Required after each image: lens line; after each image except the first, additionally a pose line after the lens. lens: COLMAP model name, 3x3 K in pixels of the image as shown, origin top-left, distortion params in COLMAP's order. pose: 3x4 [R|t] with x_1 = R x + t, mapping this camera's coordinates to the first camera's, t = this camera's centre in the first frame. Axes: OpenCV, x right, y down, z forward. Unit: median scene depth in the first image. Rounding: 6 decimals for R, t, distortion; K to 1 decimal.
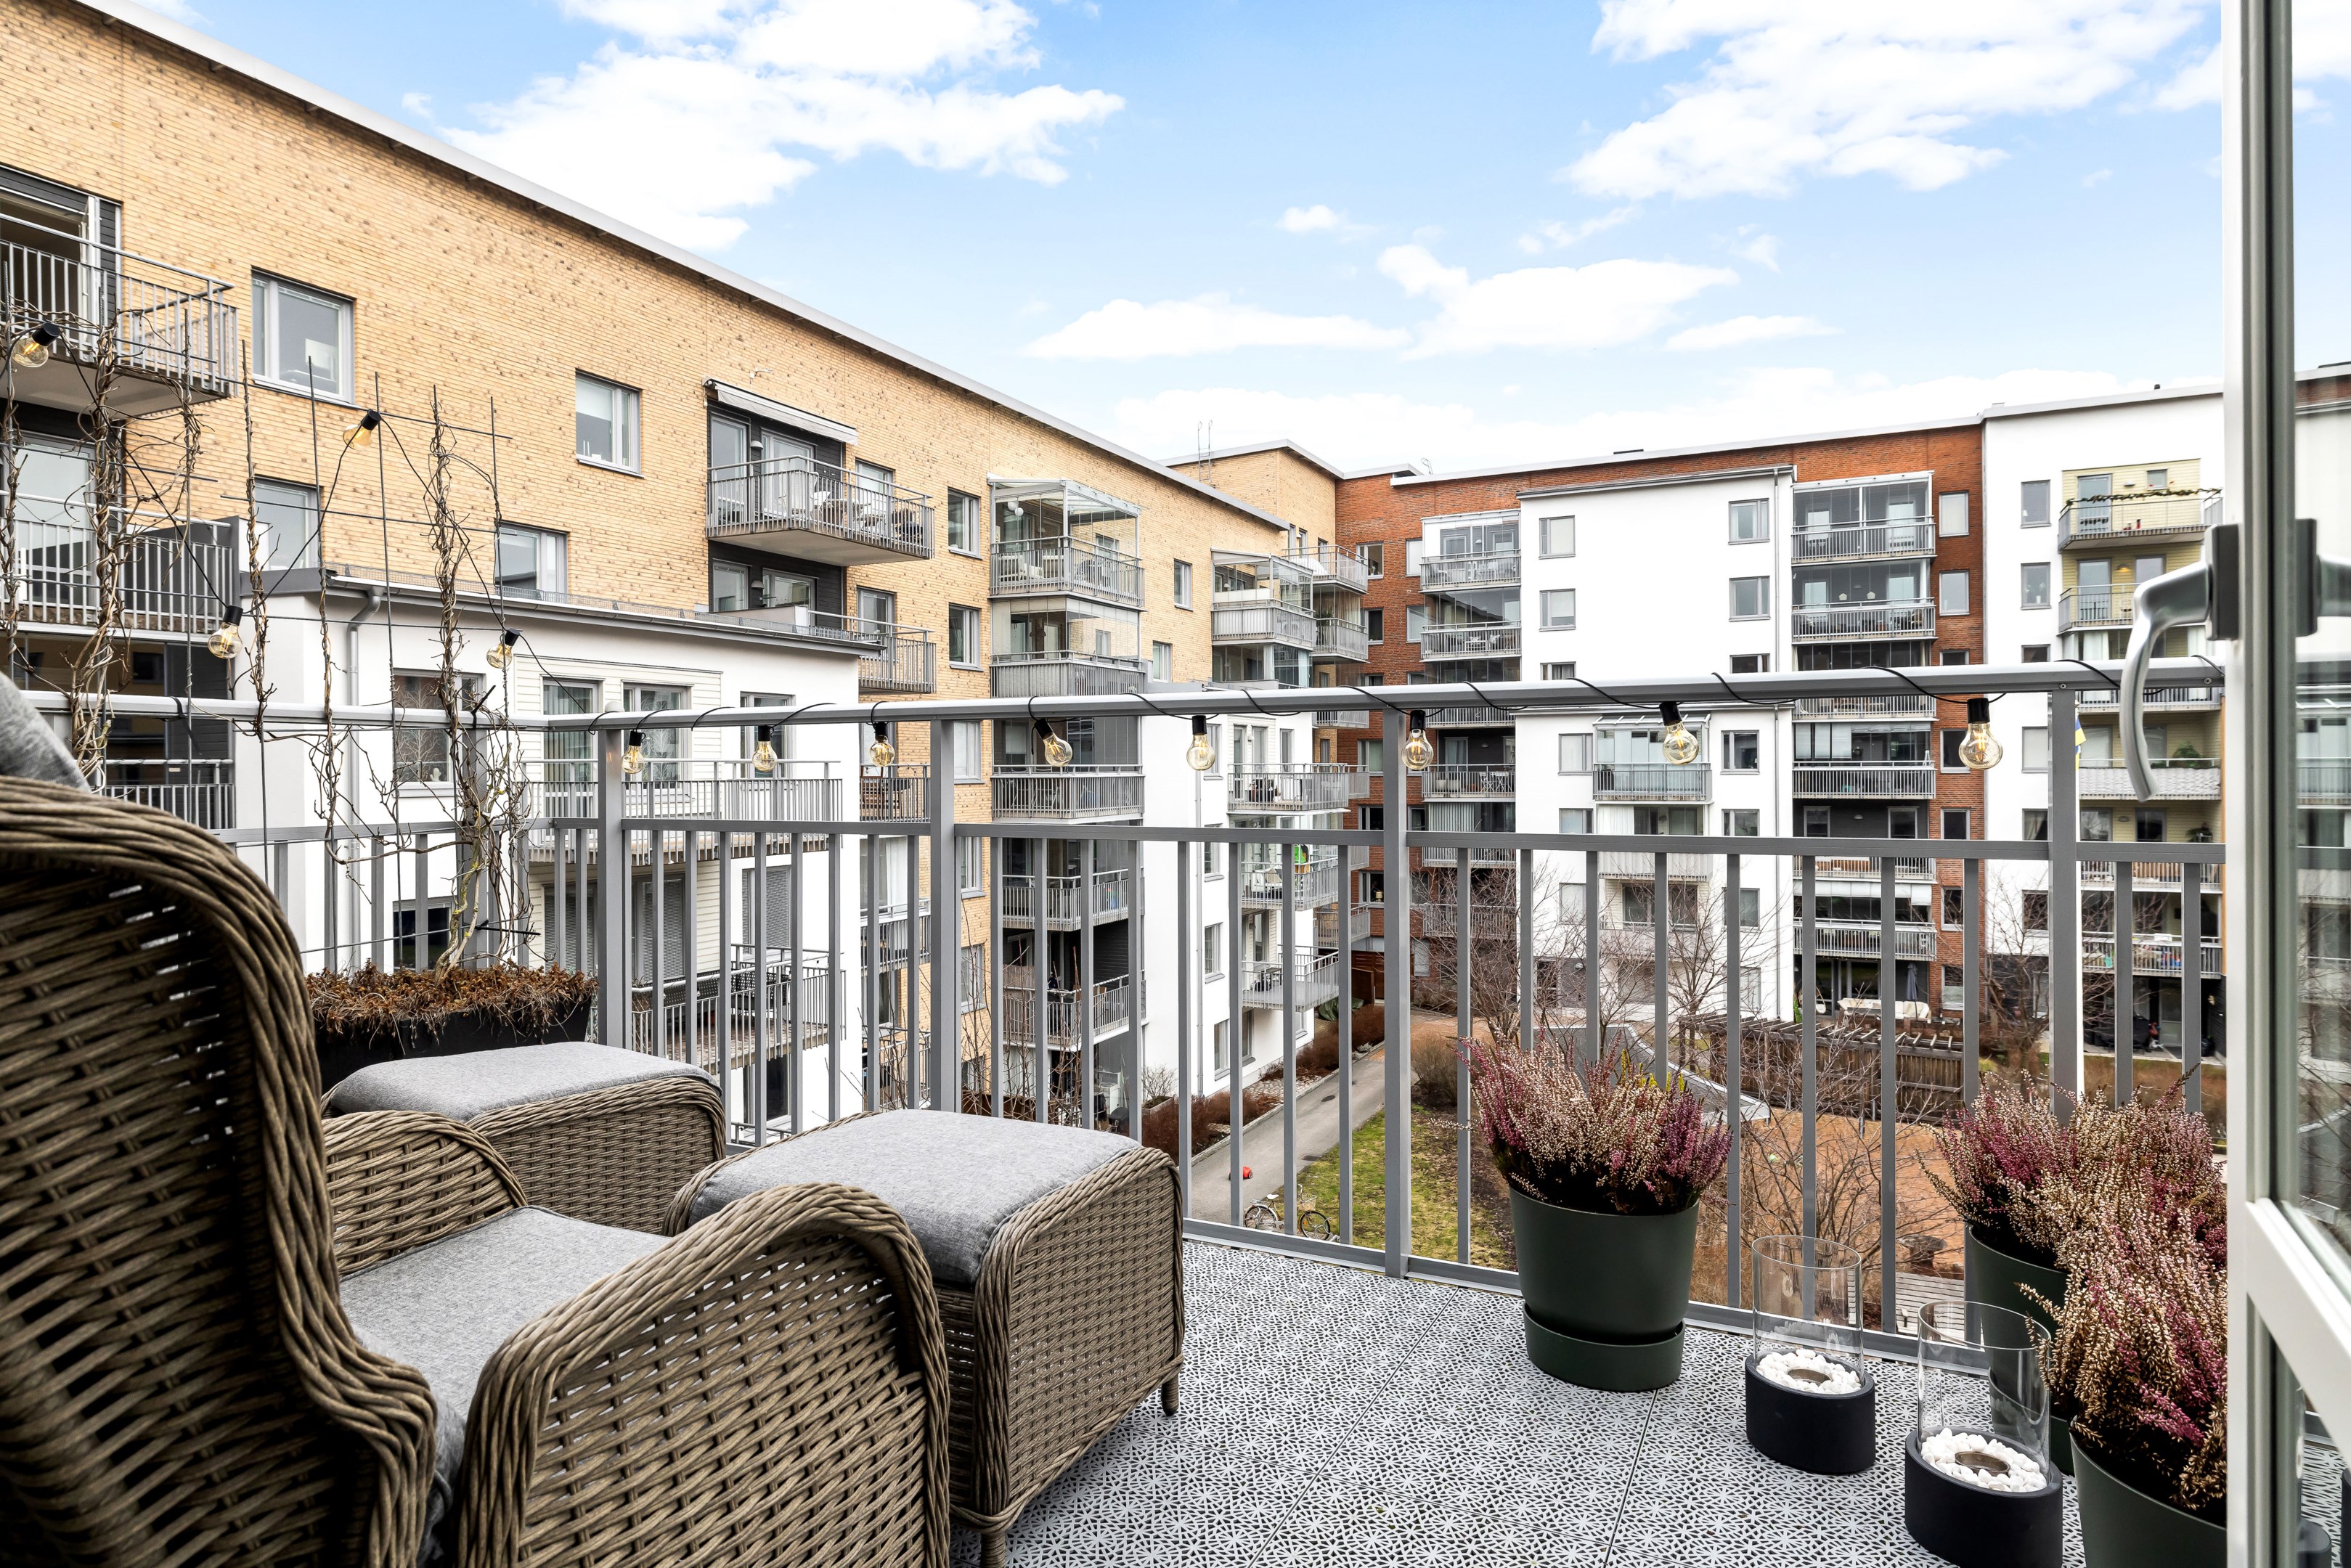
lens RADIAL K [[1478.0, 0, 1175.5], [0, 1478.0, 784.0], [0, 0, 1]] dist [-0.004431, -0.002754]
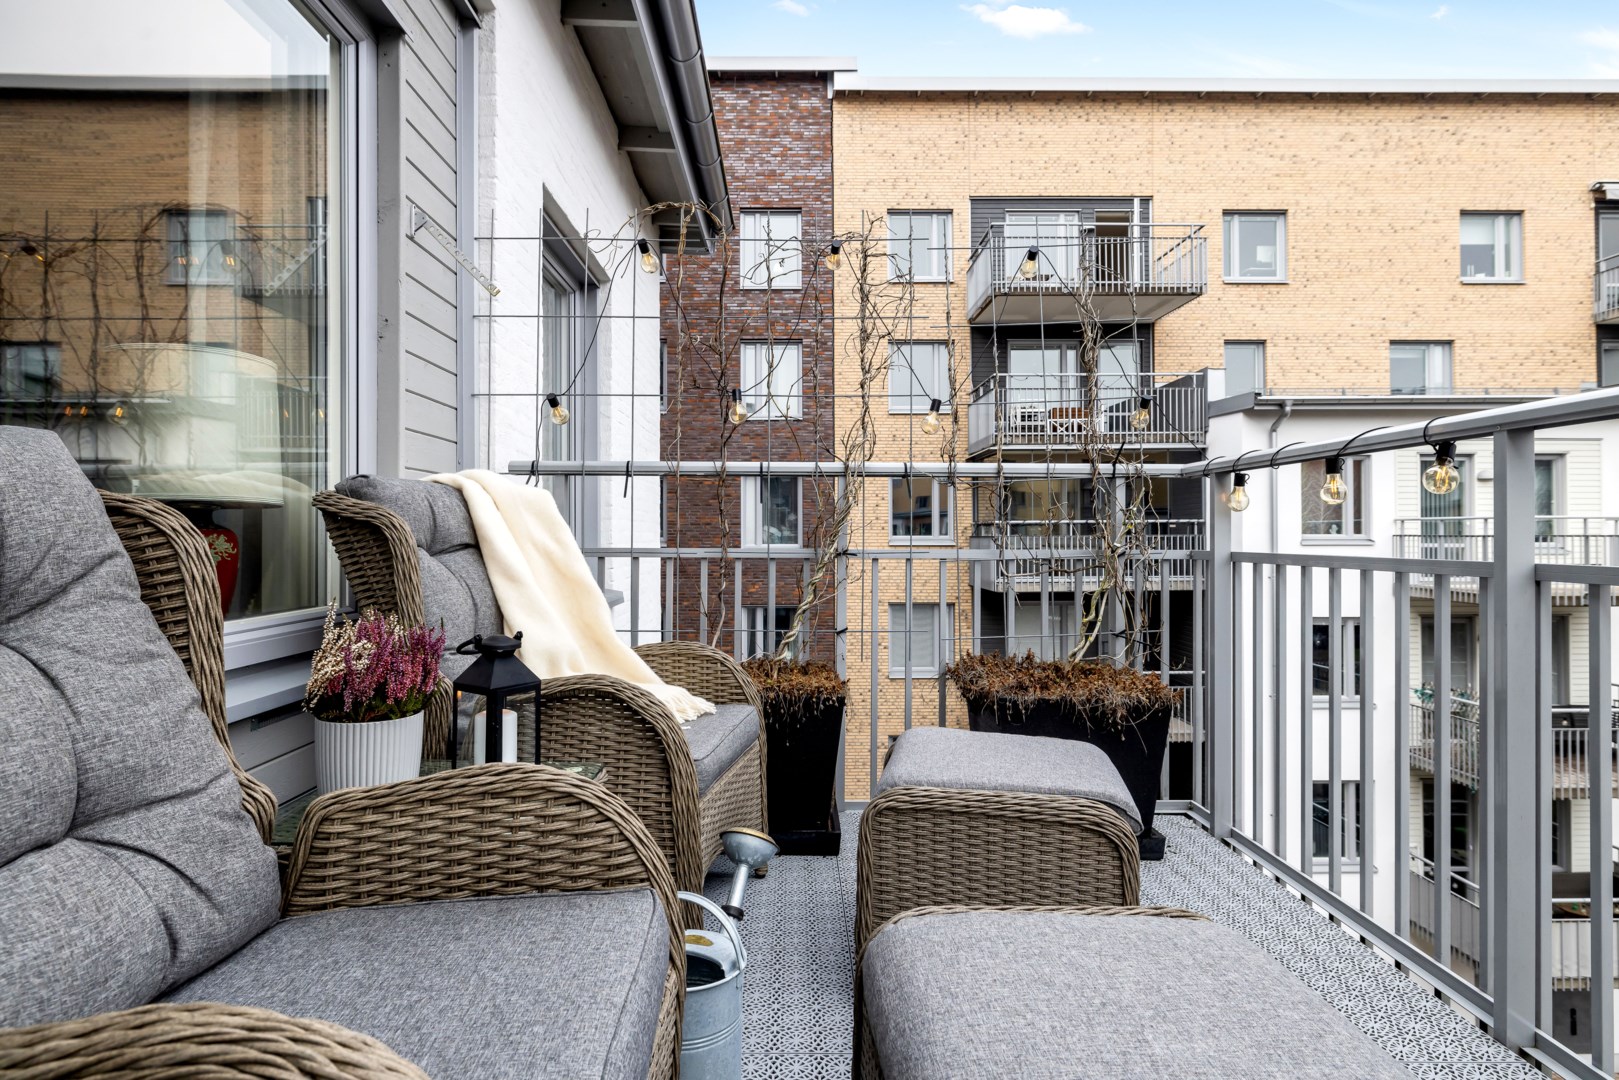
lens RADIAL K [[884.0, 0, 808.6], [0, 884.0, 528.6], [0, 0, 1]] dist [-0.001924, -0.000046]
pose [[0.427980, -0.000421, -0.903788, 0.042735], [-0.015294, 0.999853, -0.007708, 0.006871], [0.903659, 0.017121, 0.427911, 0.188594]]
